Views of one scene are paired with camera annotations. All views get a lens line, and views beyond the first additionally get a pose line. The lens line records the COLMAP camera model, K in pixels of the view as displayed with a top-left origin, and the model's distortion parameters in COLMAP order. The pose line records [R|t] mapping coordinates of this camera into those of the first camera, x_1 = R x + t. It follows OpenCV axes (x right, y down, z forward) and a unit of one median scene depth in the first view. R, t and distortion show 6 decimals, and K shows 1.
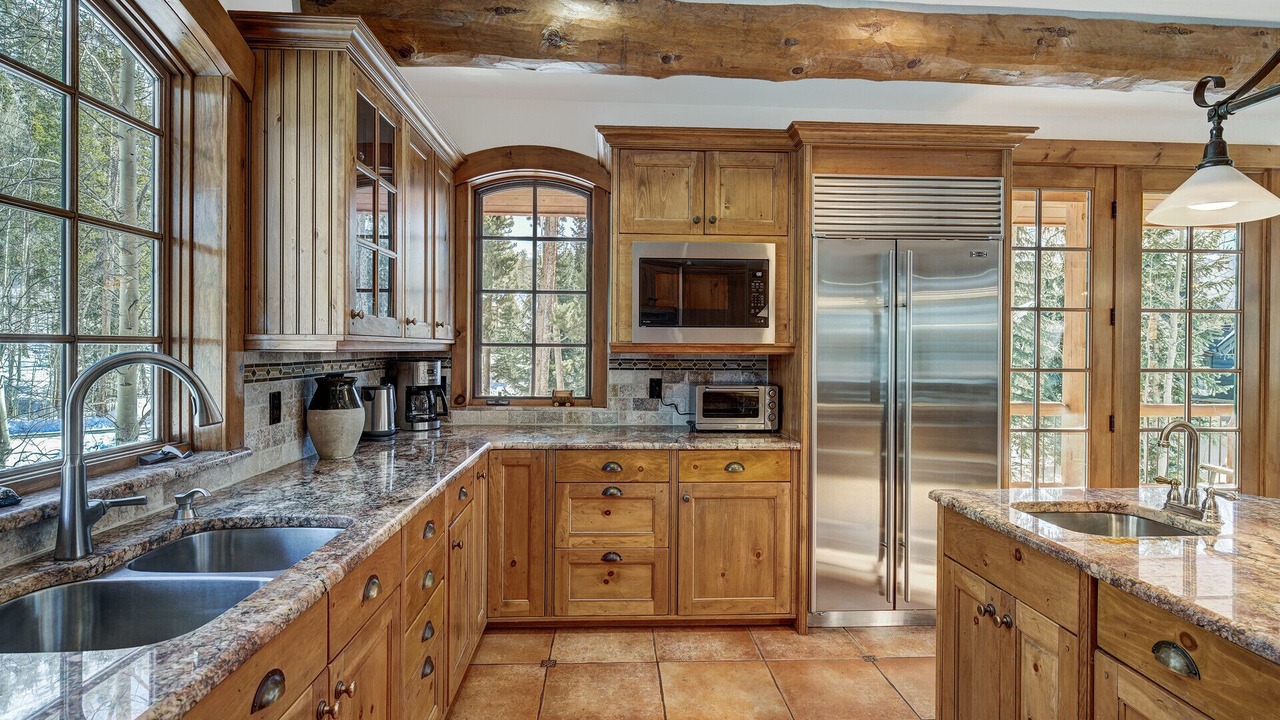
lens RADIAL K [[623.8, 0, 630.7], [0, 623.8, 349.3], [0, 0, 1]] dist [-0.006709, 0.001193]
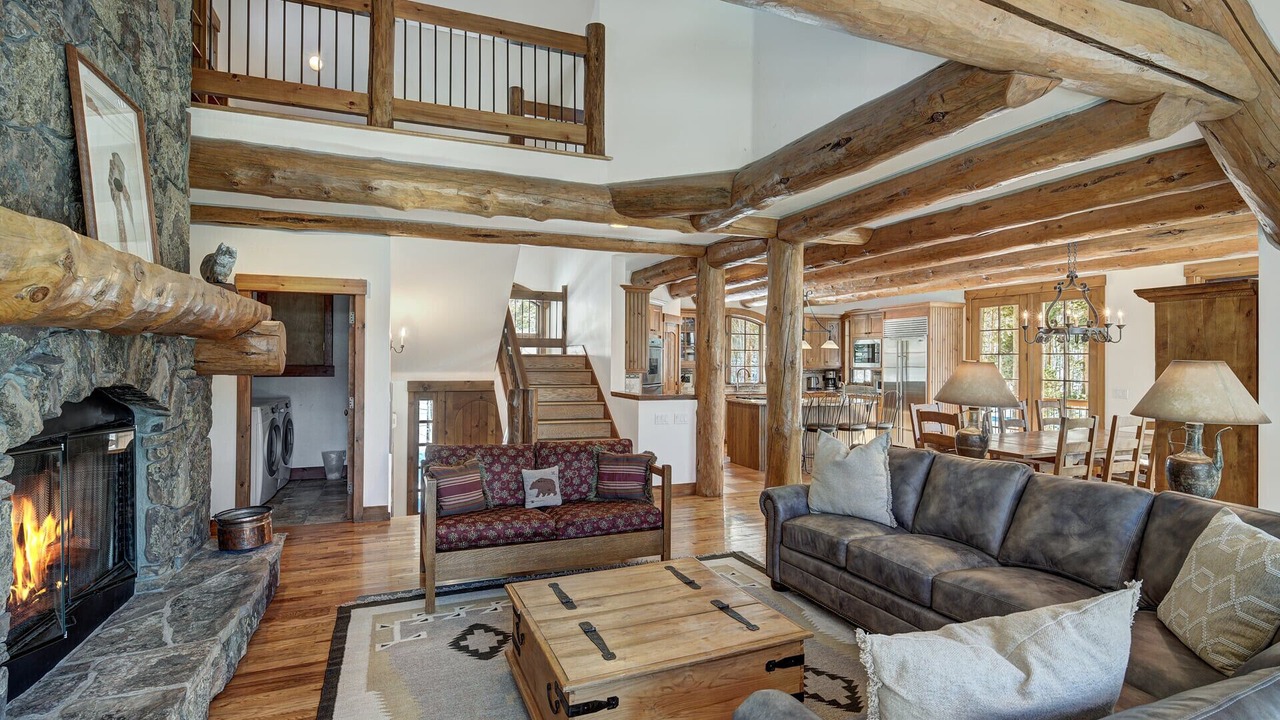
lens RADIAL K [[623.8, 0, 646.9], [0, 623.8, 358.3], [0, 0, 1]] dist [-0.006709, 0.001193]
pose [[0.337443, -0.006671, -0.941322, 3.183820], [0.000223, 0.999975, -0.007006, -0.036744], [0.941346, 0.002154, 0.337436, -1.465478]]
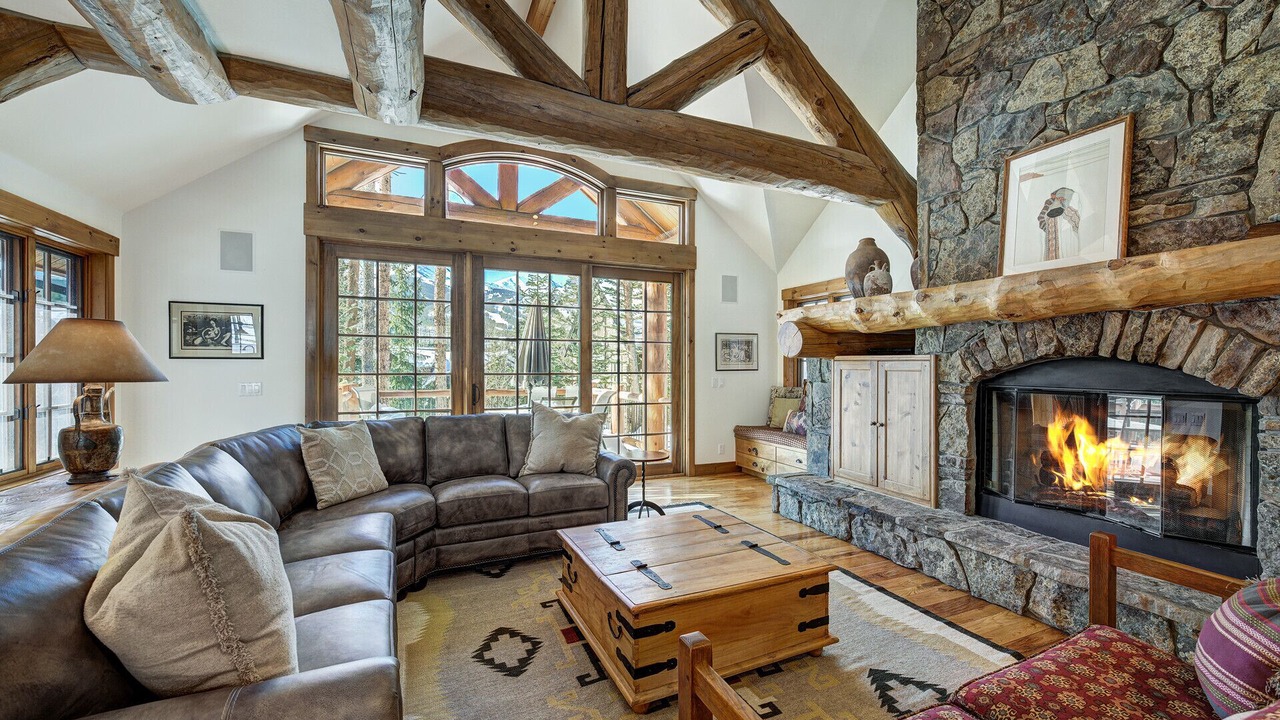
lens RADIAL K [[517.1, 0, 652.6], [0, 517.1, 366.5], [0, 0, 1]] dist [-0.004206, -0.000680]
pose [[-0.381287, -0.012822, 0.924368, 1.525327], [-0.008918, 0.999908, 0.010191, 0.012345], [-0.924414, -0.004357, -0.381366, -0.771966]]
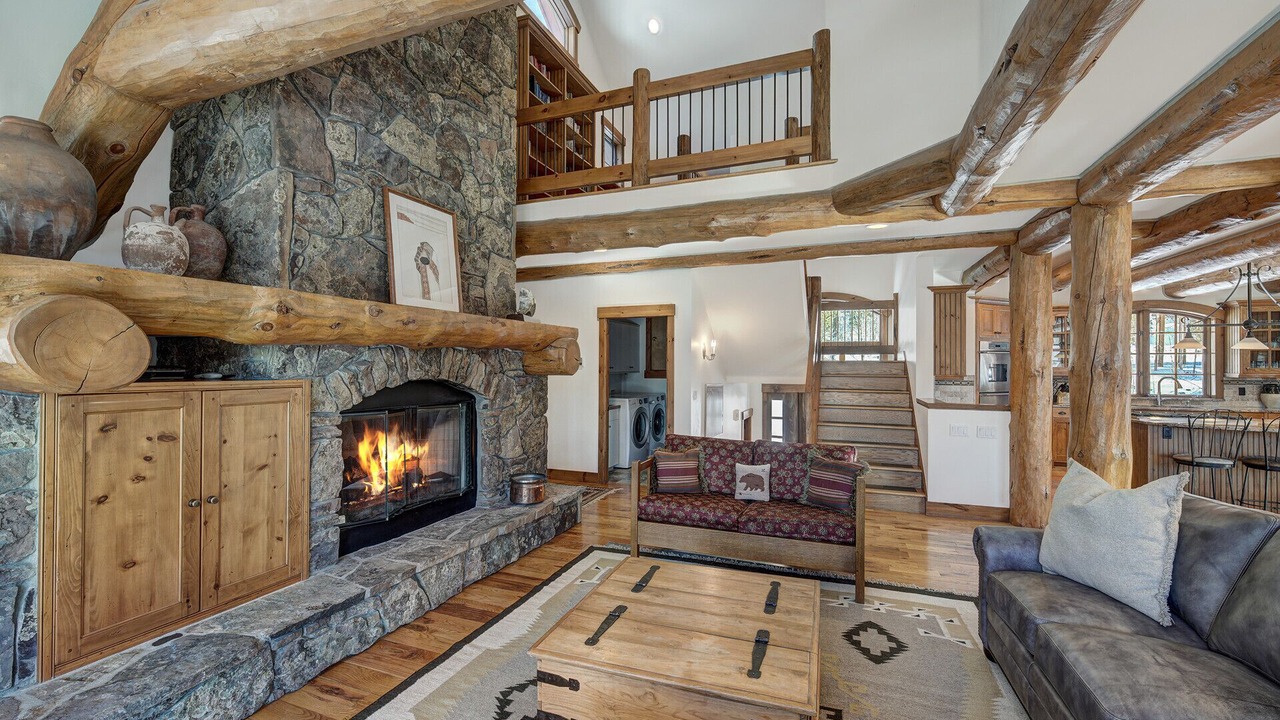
lens RADIAL K [[517.1, 0, 640.0], [0, 517.1, 363.5], [0, 0, 1]] dist [-0.004206, -0.000680]
pose [[-0.401213, -0.011639, -0.915911, 3.037665], [-0.002491, 0.999929, -0.011615, -0.028849], [0.915982, -0.002379, -0.401213, -0.923741]]
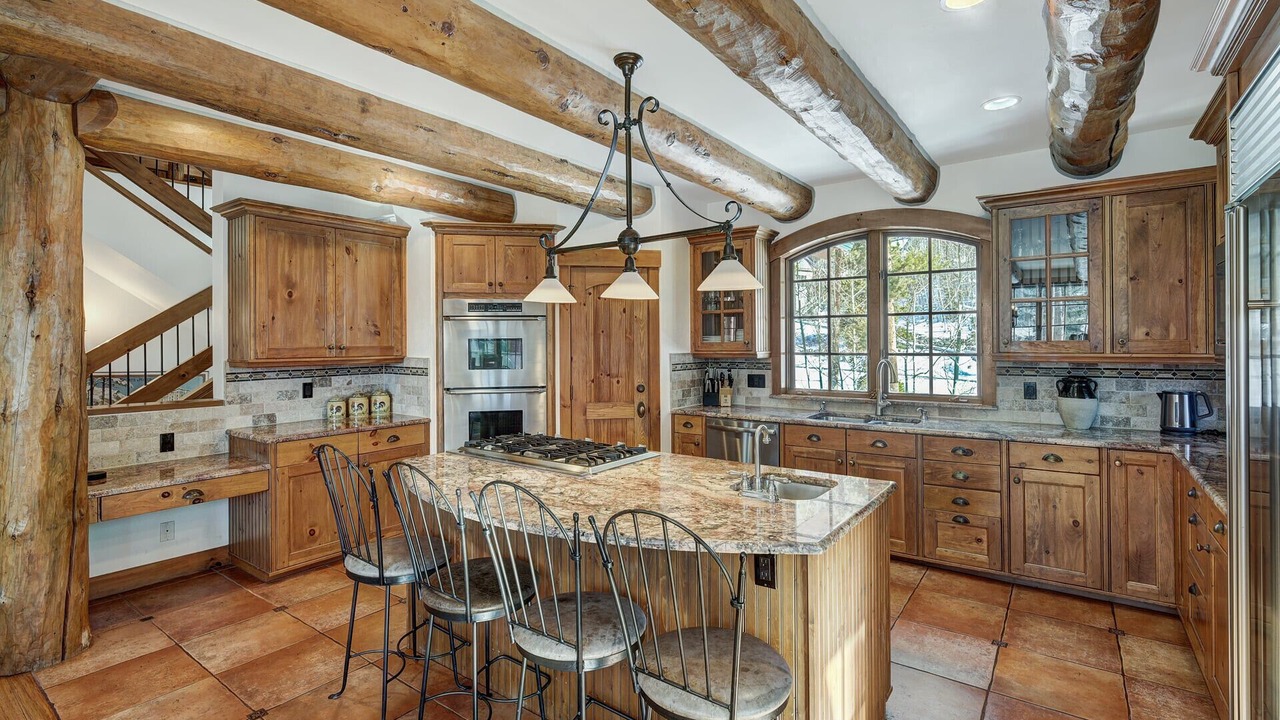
lens RADIAL K [[581.6, 0, 643.2], [0, 581.6, 340.9], [0, 0, 1]] dist [-0.000436, 0.000741]
pose [[-0.619171, -0.003012, -0.785250, 1.169751], [0.004142, 0.999966, -0.007101, -0.037542], [0.785245, -0.007649, -0.619138, 0.891935]]
